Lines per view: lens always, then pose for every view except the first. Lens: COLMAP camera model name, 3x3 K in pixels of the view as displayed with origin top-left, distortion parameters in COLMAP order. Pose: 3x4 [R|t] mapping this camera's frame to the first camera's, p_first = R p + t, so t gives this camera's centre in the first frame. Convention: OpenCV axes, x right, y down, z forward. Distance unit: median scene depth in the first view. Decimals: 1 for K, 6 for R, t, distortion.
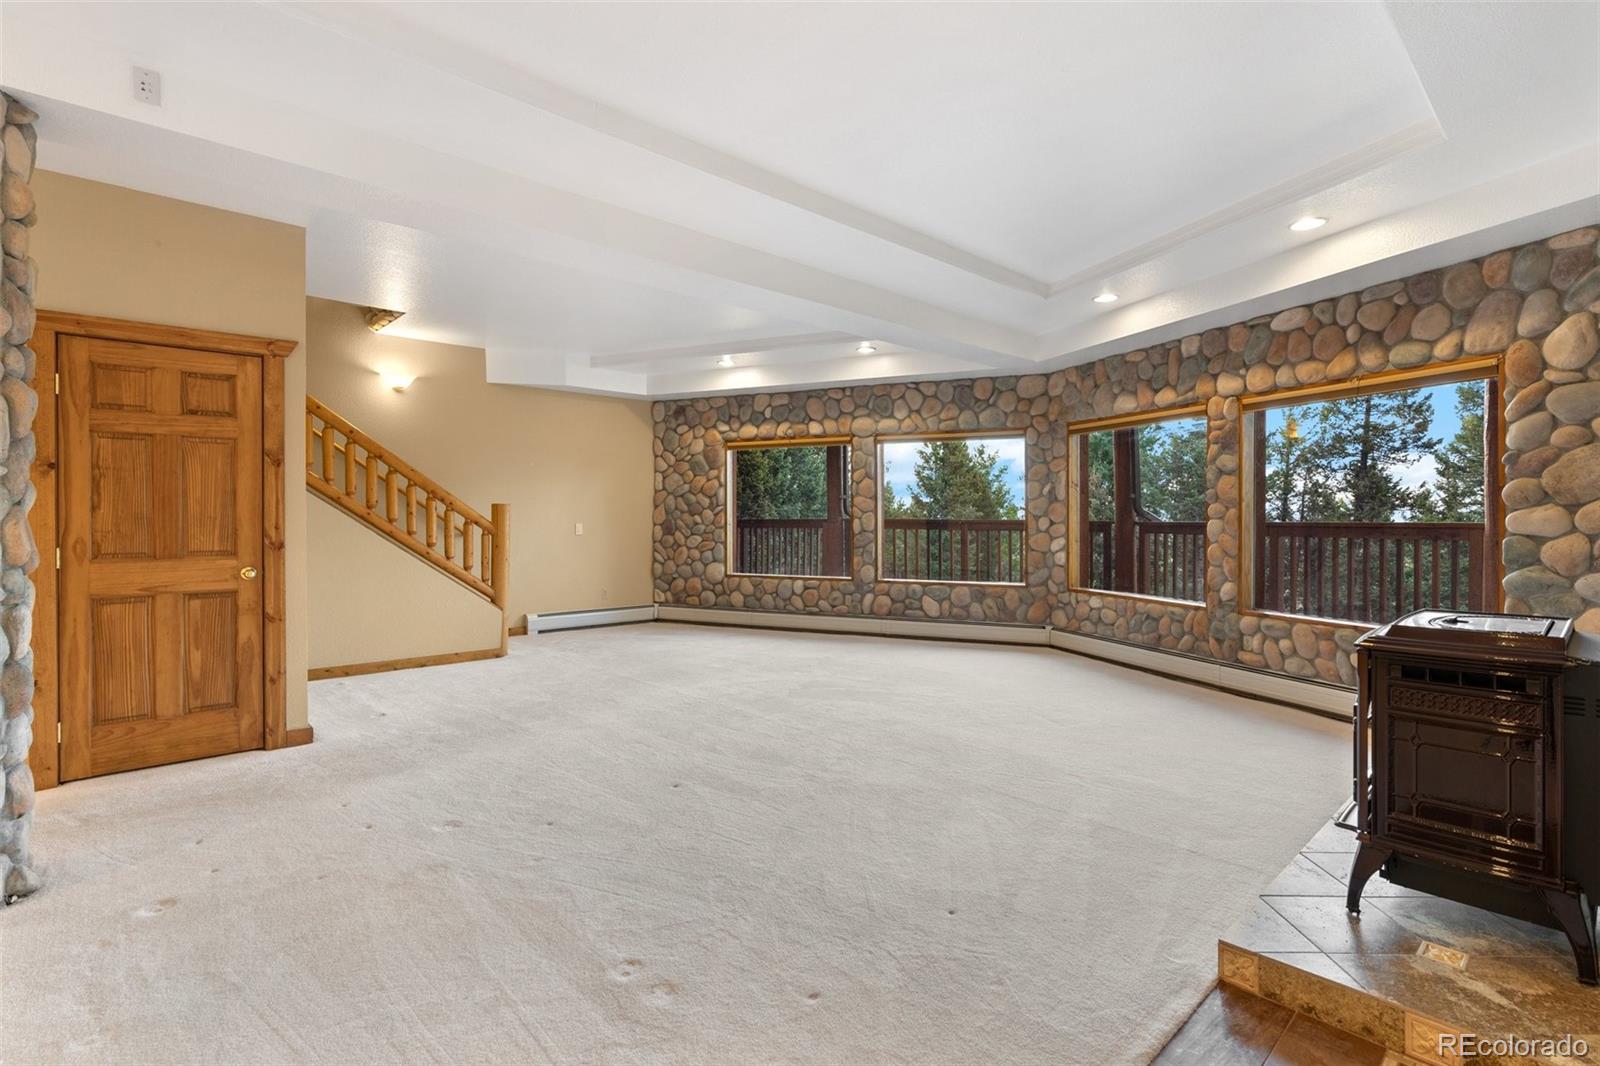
lens RADIAL K [[755.3, 0, 816.3], [0, 755.3, 521.9], [0, 0, 1]] dist [-0.009594, 0.002988]
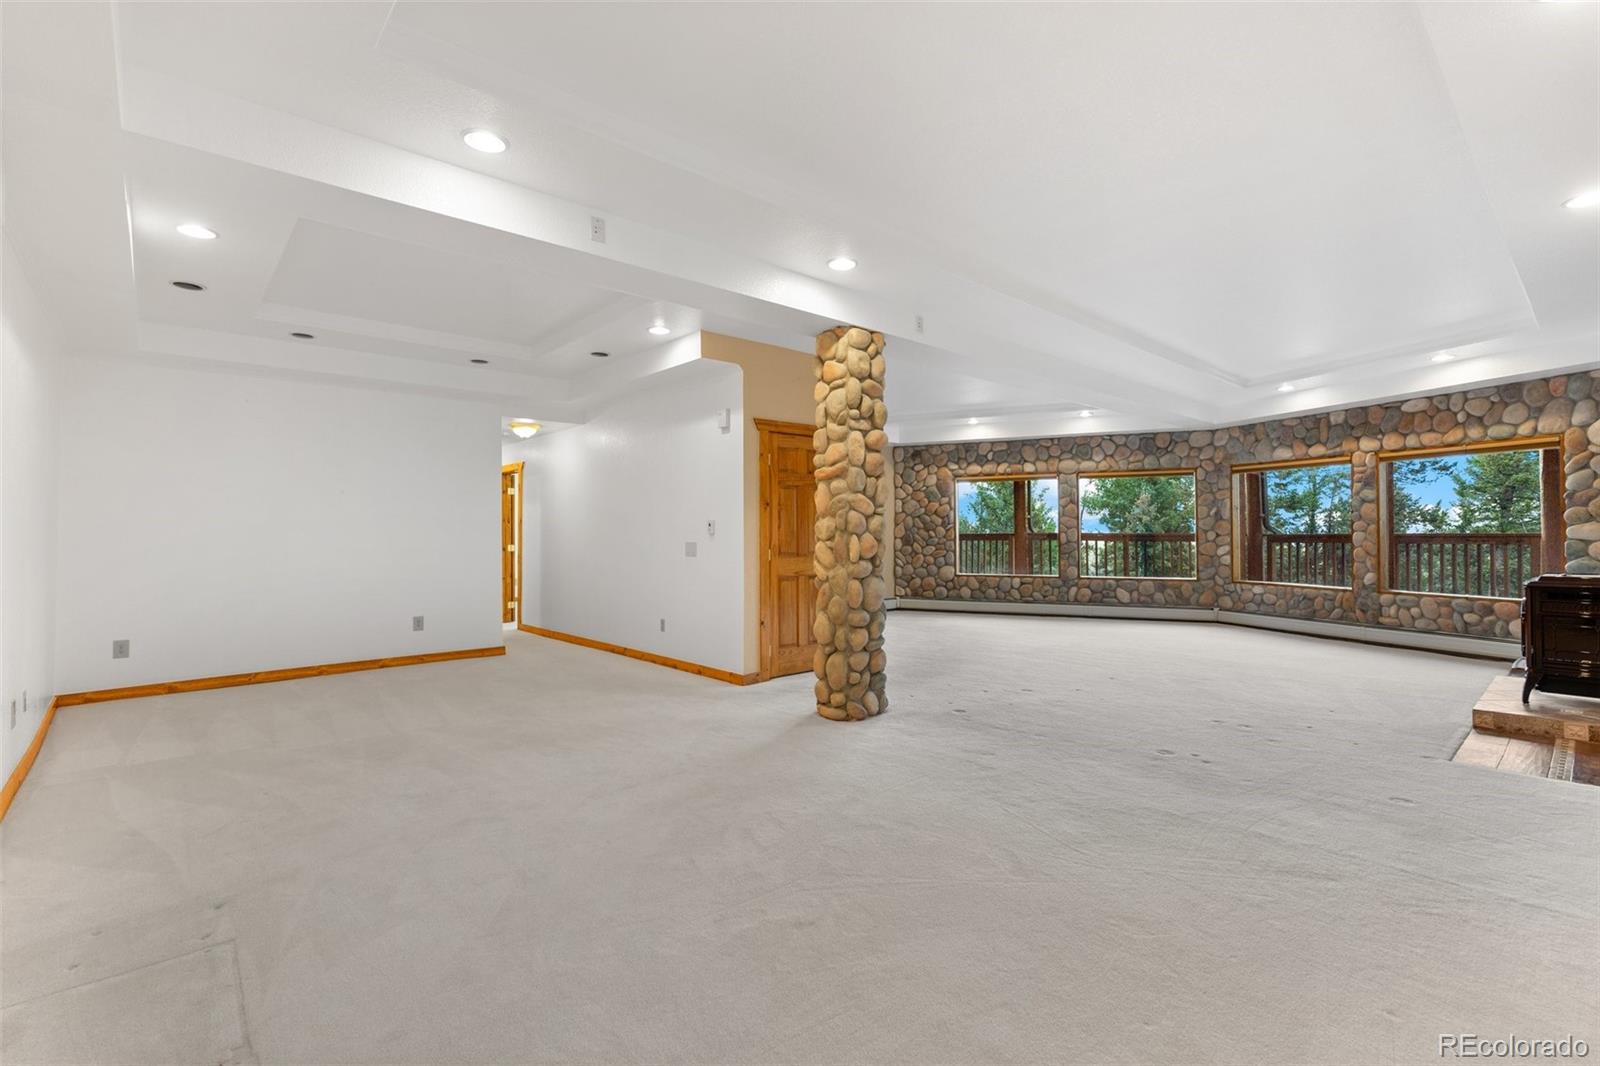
lens RADIAL K [[720.5, 0, 813.1], [0, 720.5, 527.7], [0, 0, 1]] dist [-0.012322, 0.003548]
pose [[0.999772, -0.004324, -0.020901, -0.422849], [0.004024, 0.999888, -0.014394, 0.003719], [0.020961, 0.014306, 0.999678, -0.367486]]
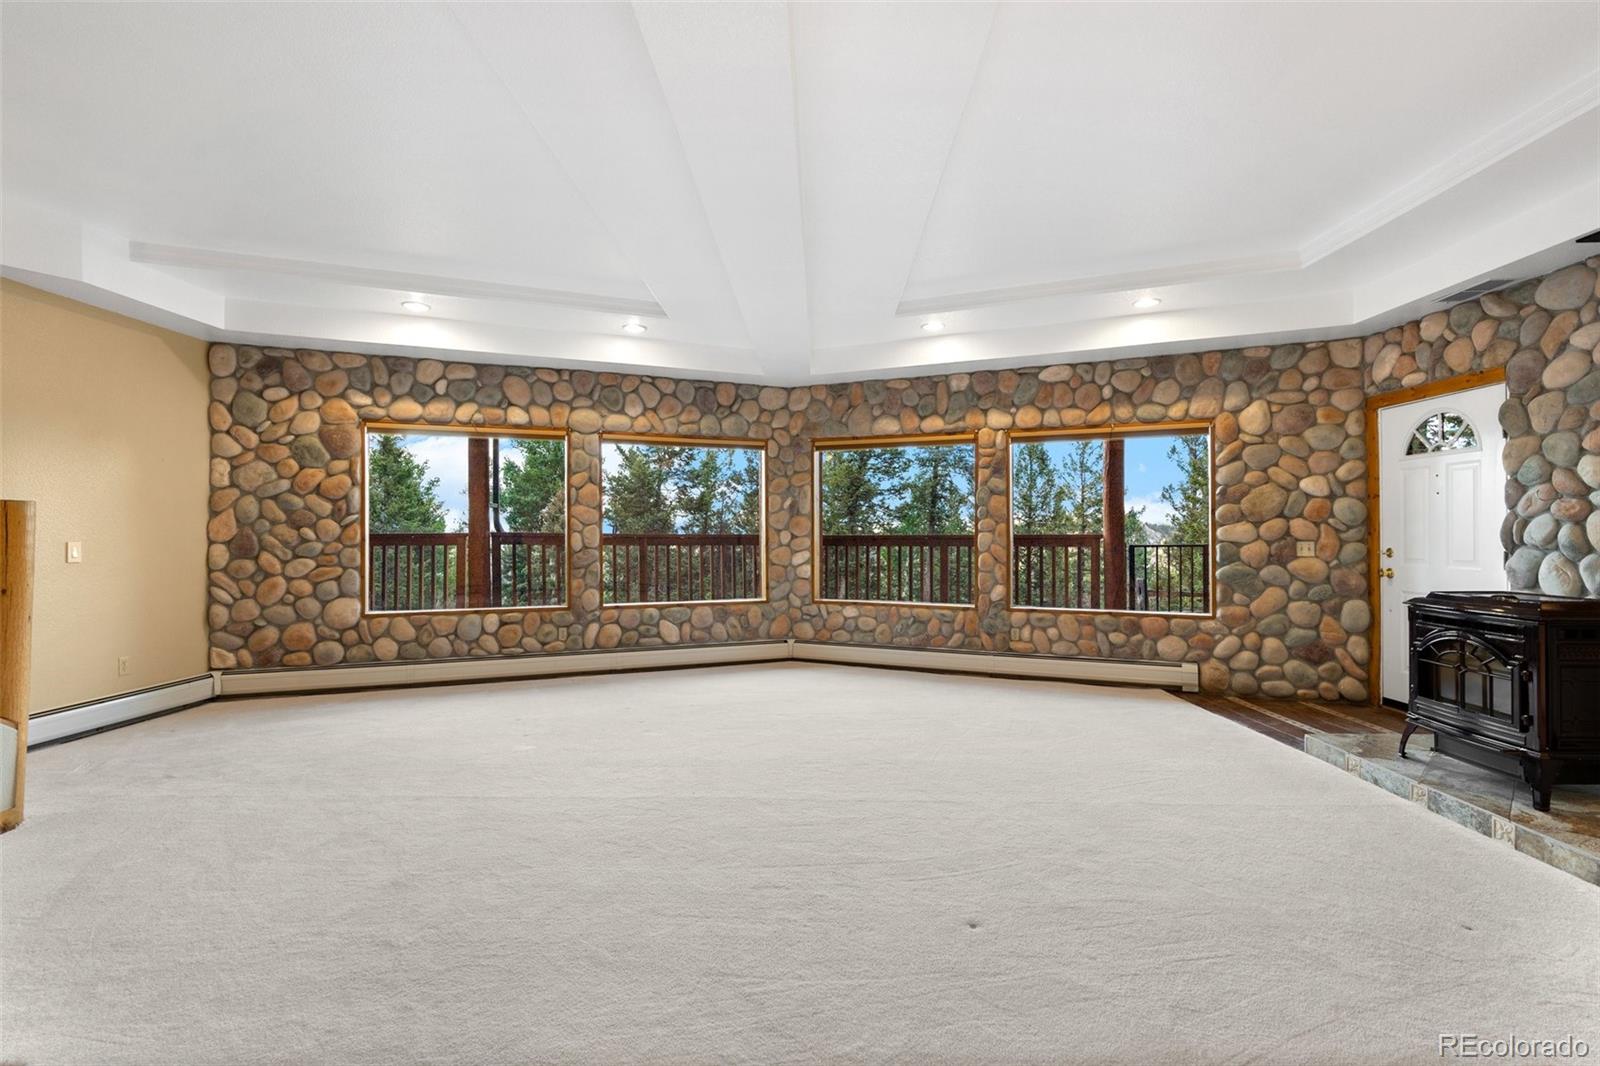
lens RADIAL K [[720.5, 0, 801.1], [0, 720.5, 528.8], [0, 0, 1]] dist [-0.012322, 0.003548]
pose [[0.705250, 0.003665, 0.708949, -0.364646], [0.005340, 0.999931, -0.010481, 0.001120], [-0.708938, 0.011177, 0.705182, 0.316613]]
